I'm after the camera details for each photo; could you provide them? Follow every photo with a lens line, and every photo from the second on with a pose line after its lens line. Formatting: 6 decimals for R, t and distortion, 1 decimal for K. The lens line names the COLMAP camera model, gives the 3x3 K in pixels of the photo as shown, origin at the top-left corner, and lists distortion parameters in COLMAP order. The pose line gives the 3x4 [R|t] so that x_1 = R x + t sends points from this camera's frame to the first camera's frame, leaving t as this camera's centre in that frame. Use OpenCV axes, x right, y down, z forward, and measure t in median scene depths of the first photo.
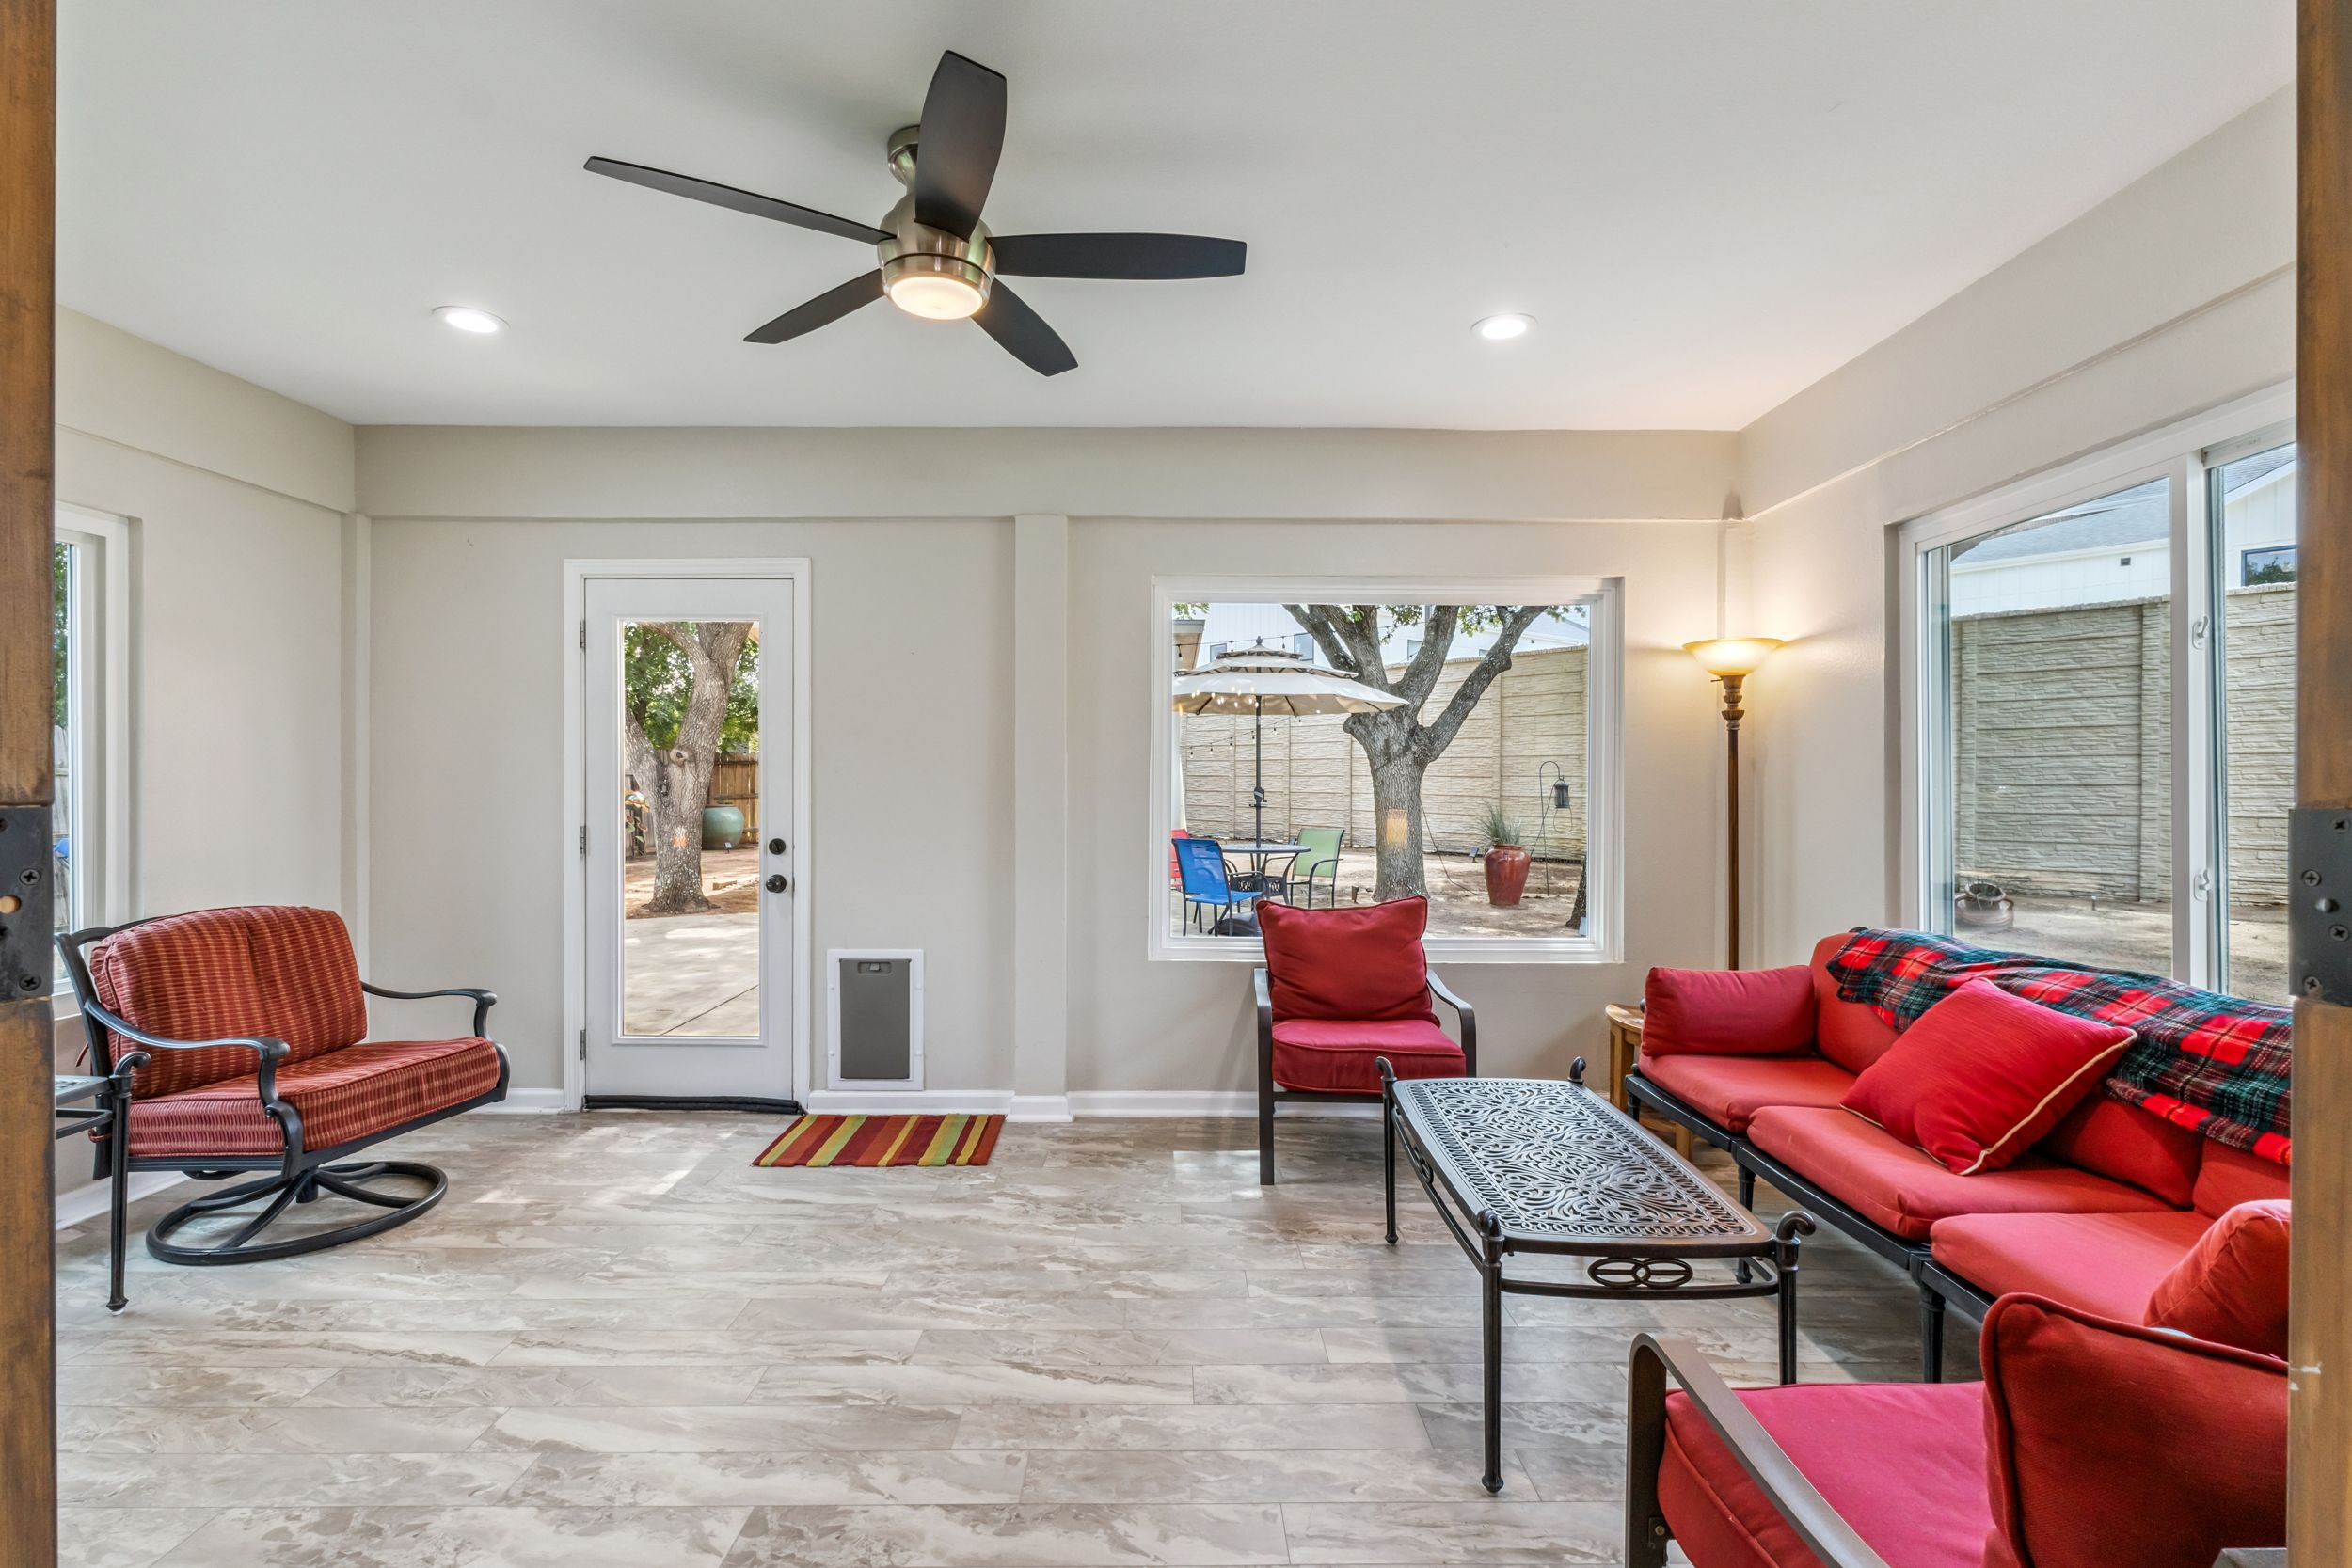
lens RADIAL K [[1062.3, 0, 1176.0], [0, 1062.3, 784.0], [0, 0, 1]] dist [0.000758, 0.000436]
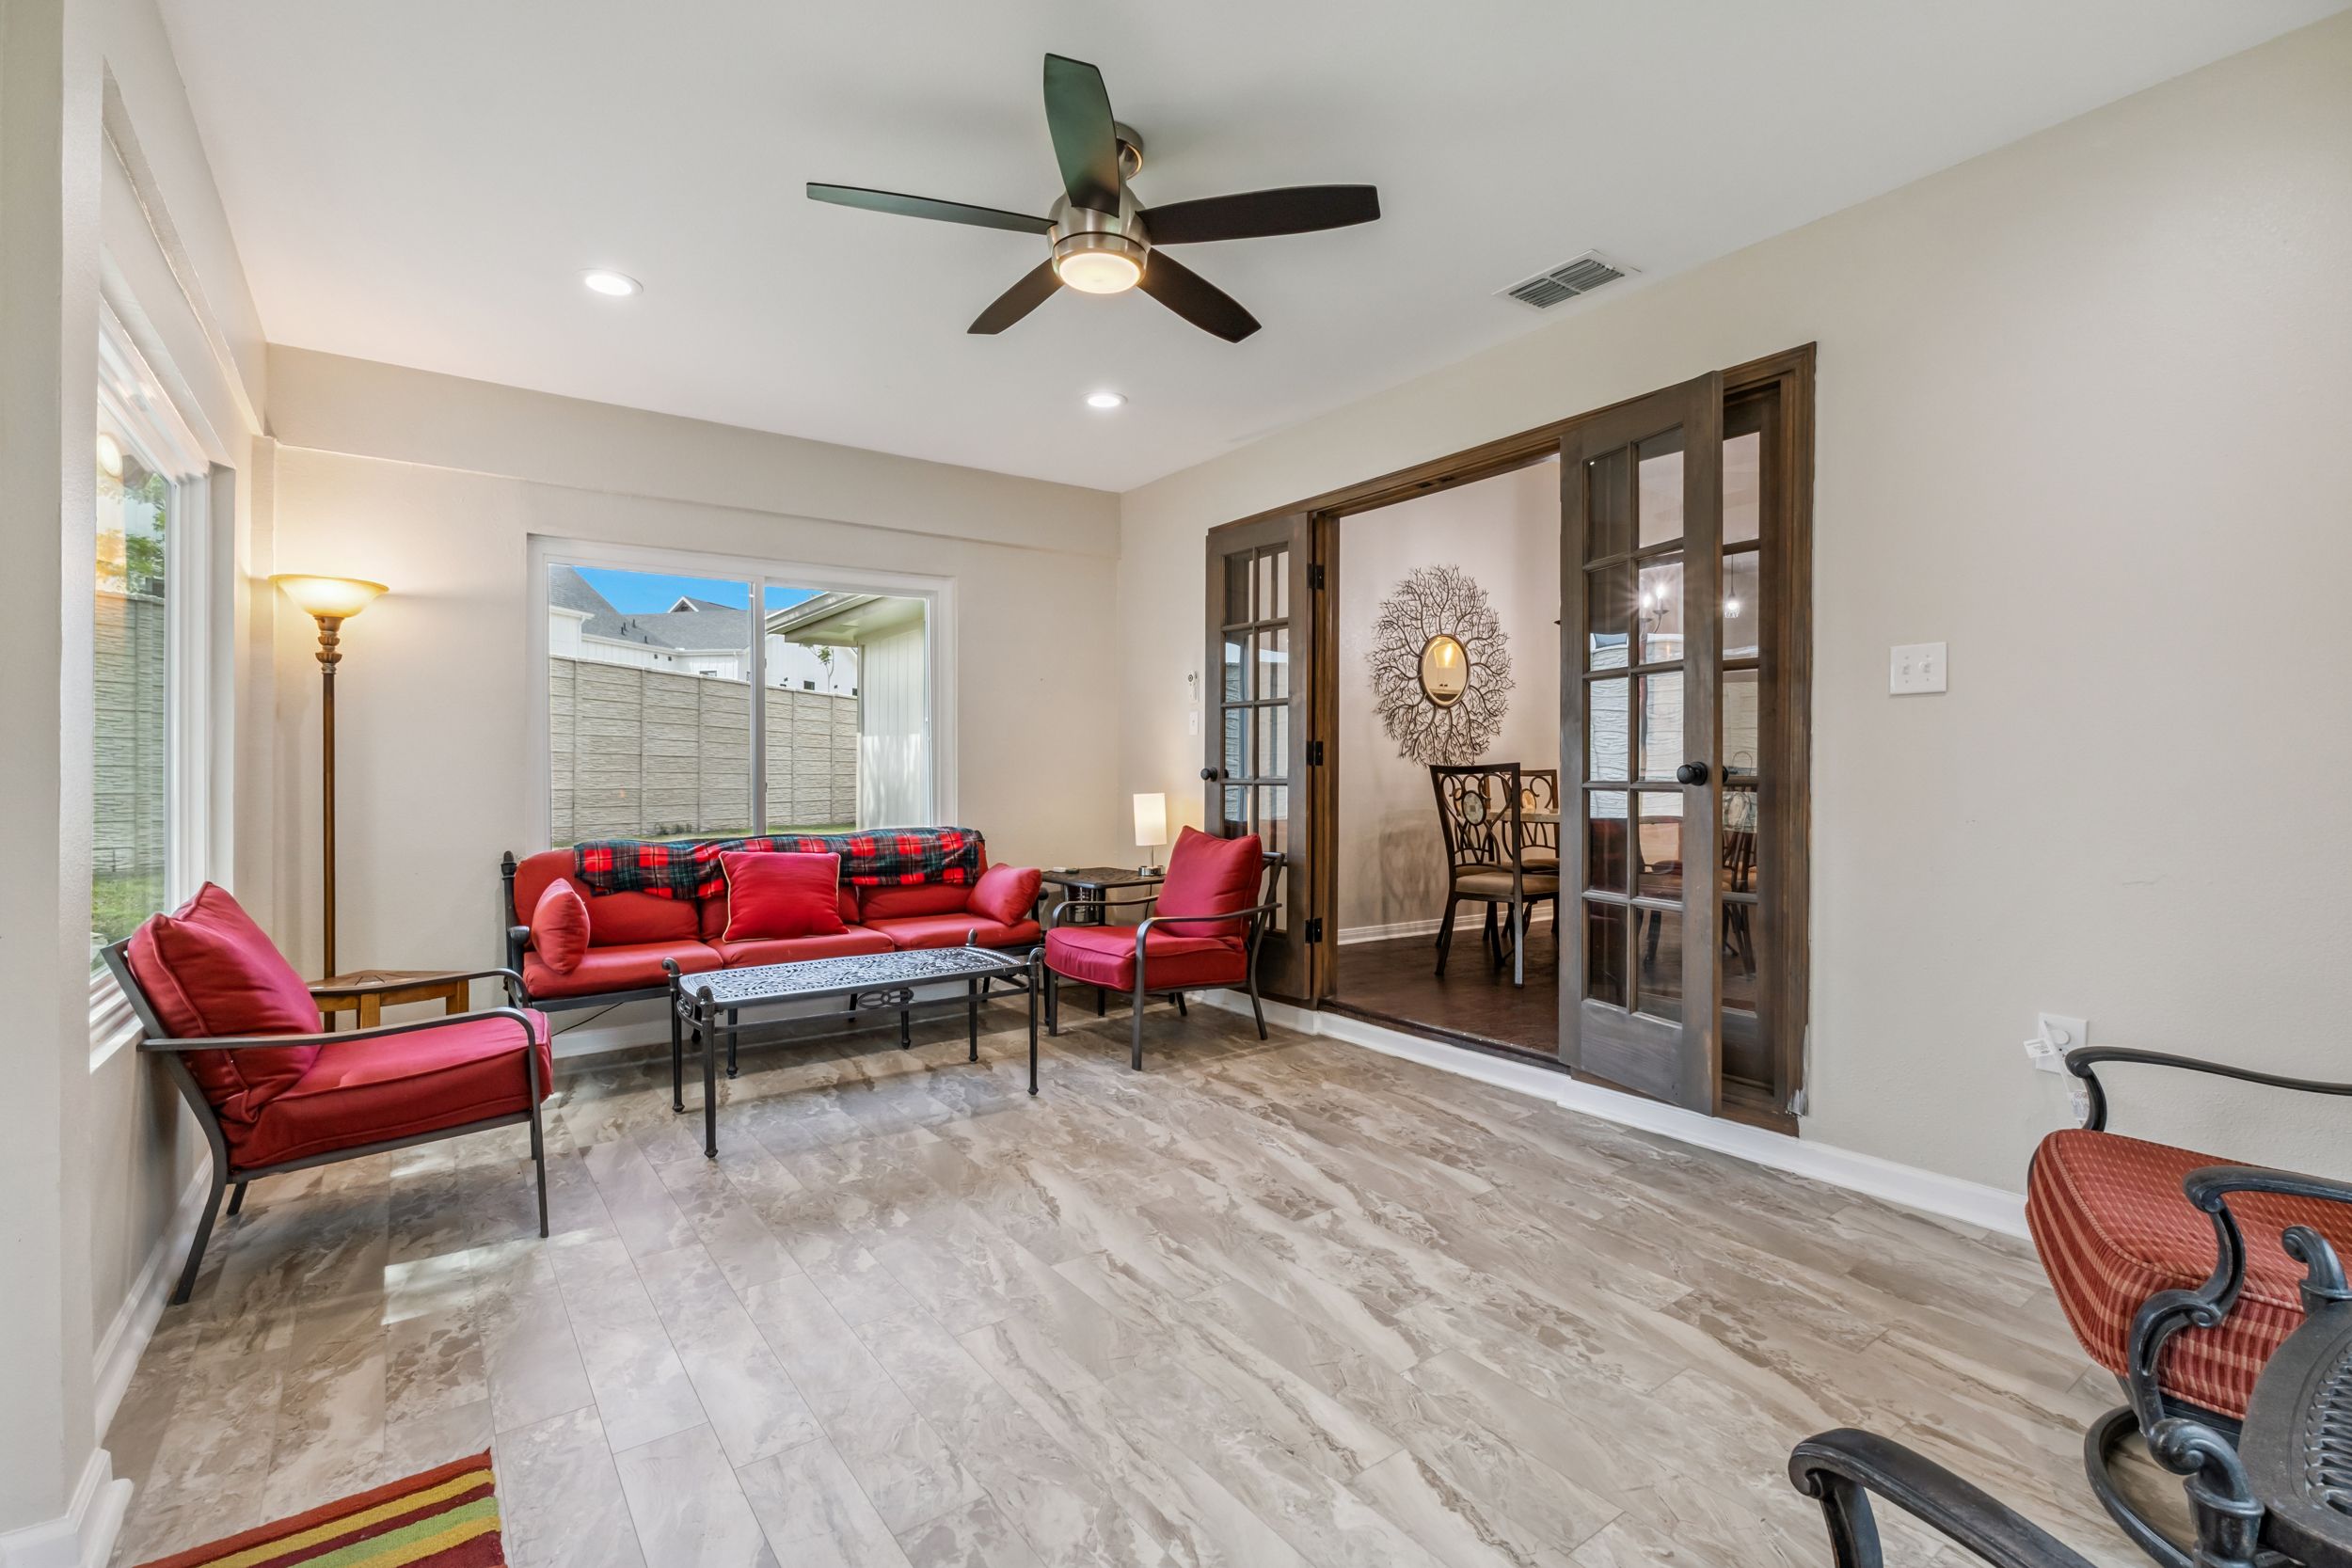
lens RADIAL K [[1062.3, 0, 1176.0], [0, 1062.3, 784.0], [0, 0, 1]] dist [0.000758, 0.000436]
pose [[-0.584347, -0.005383, 0.811486, -0.850295], [-0.000211, 0.999979, 0.006482, 0.051087], [-0.811504, 0.003617, -0.584336, 1.145612]]
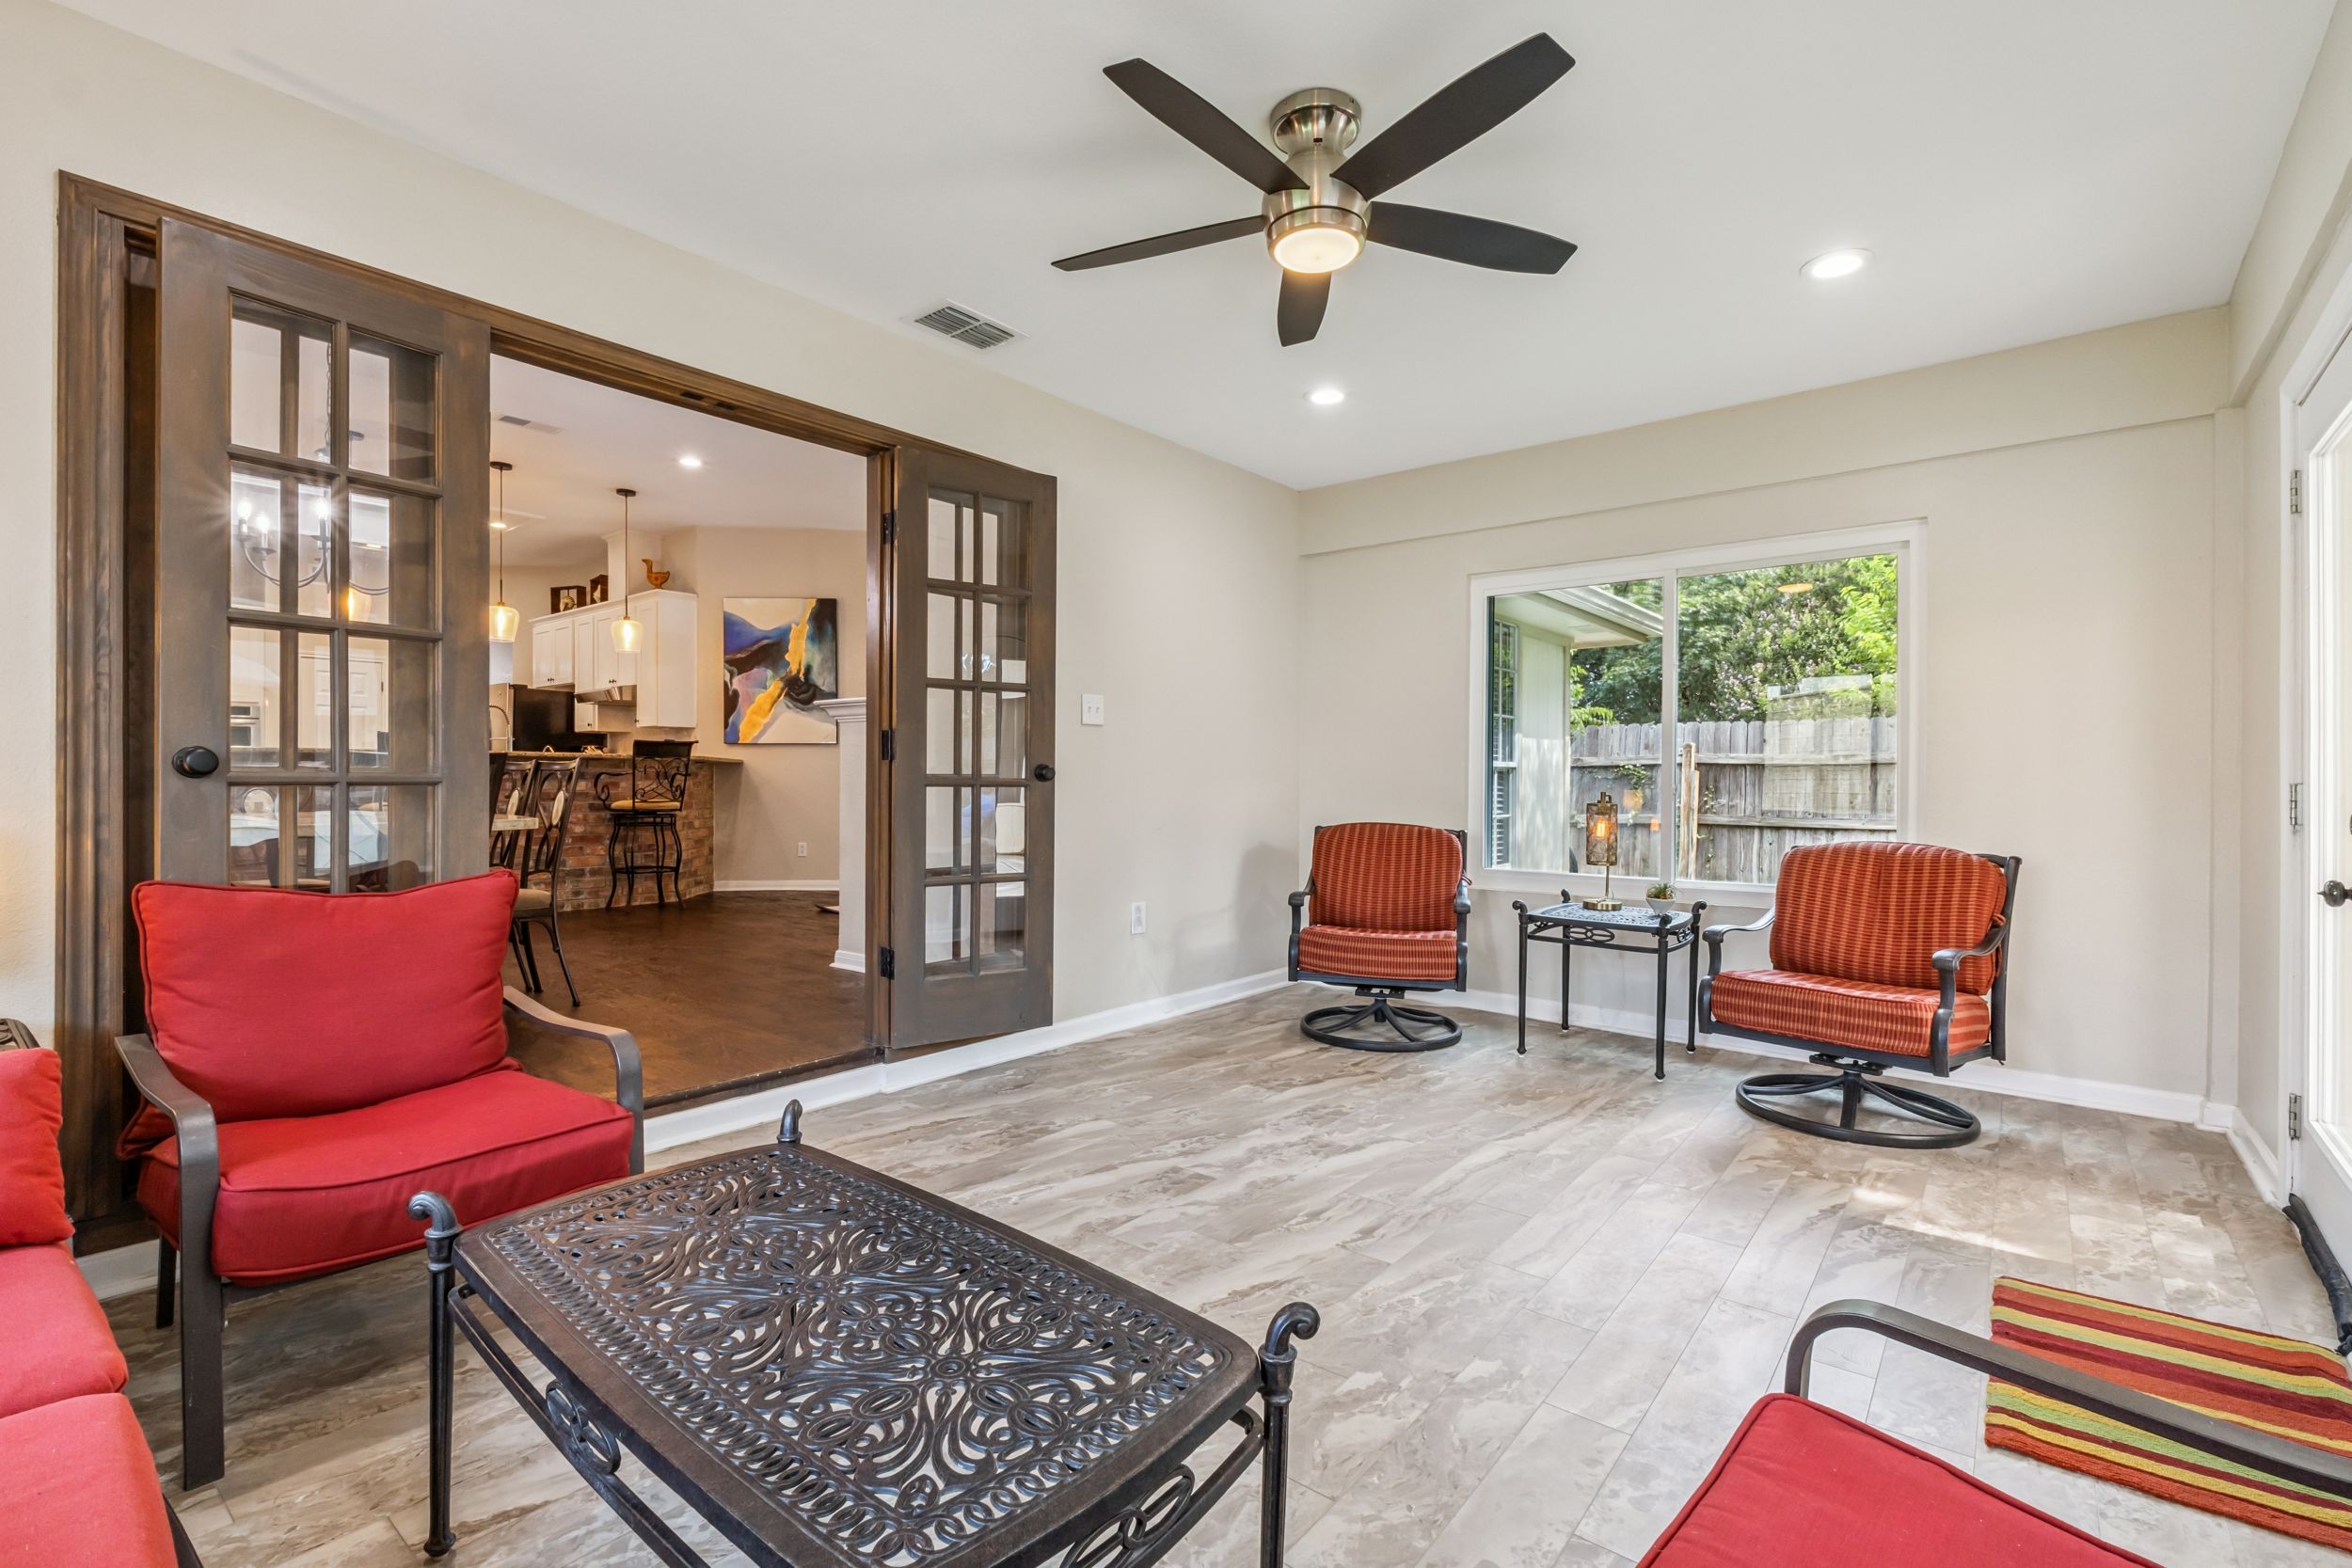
lens RADIAL K [[1062.3, 0, 1176.0], [0, 1062.3, 784.0], [0, 0, 1]] dist [0.000758, 0.000436]
pose [[-0.631809, -0.000899, -0.775124, 0.500943], [-0.006566, 0.999970, 0.004193, 0.054525], [0.775097, 0.007739, -0.631795, 1.134840]]
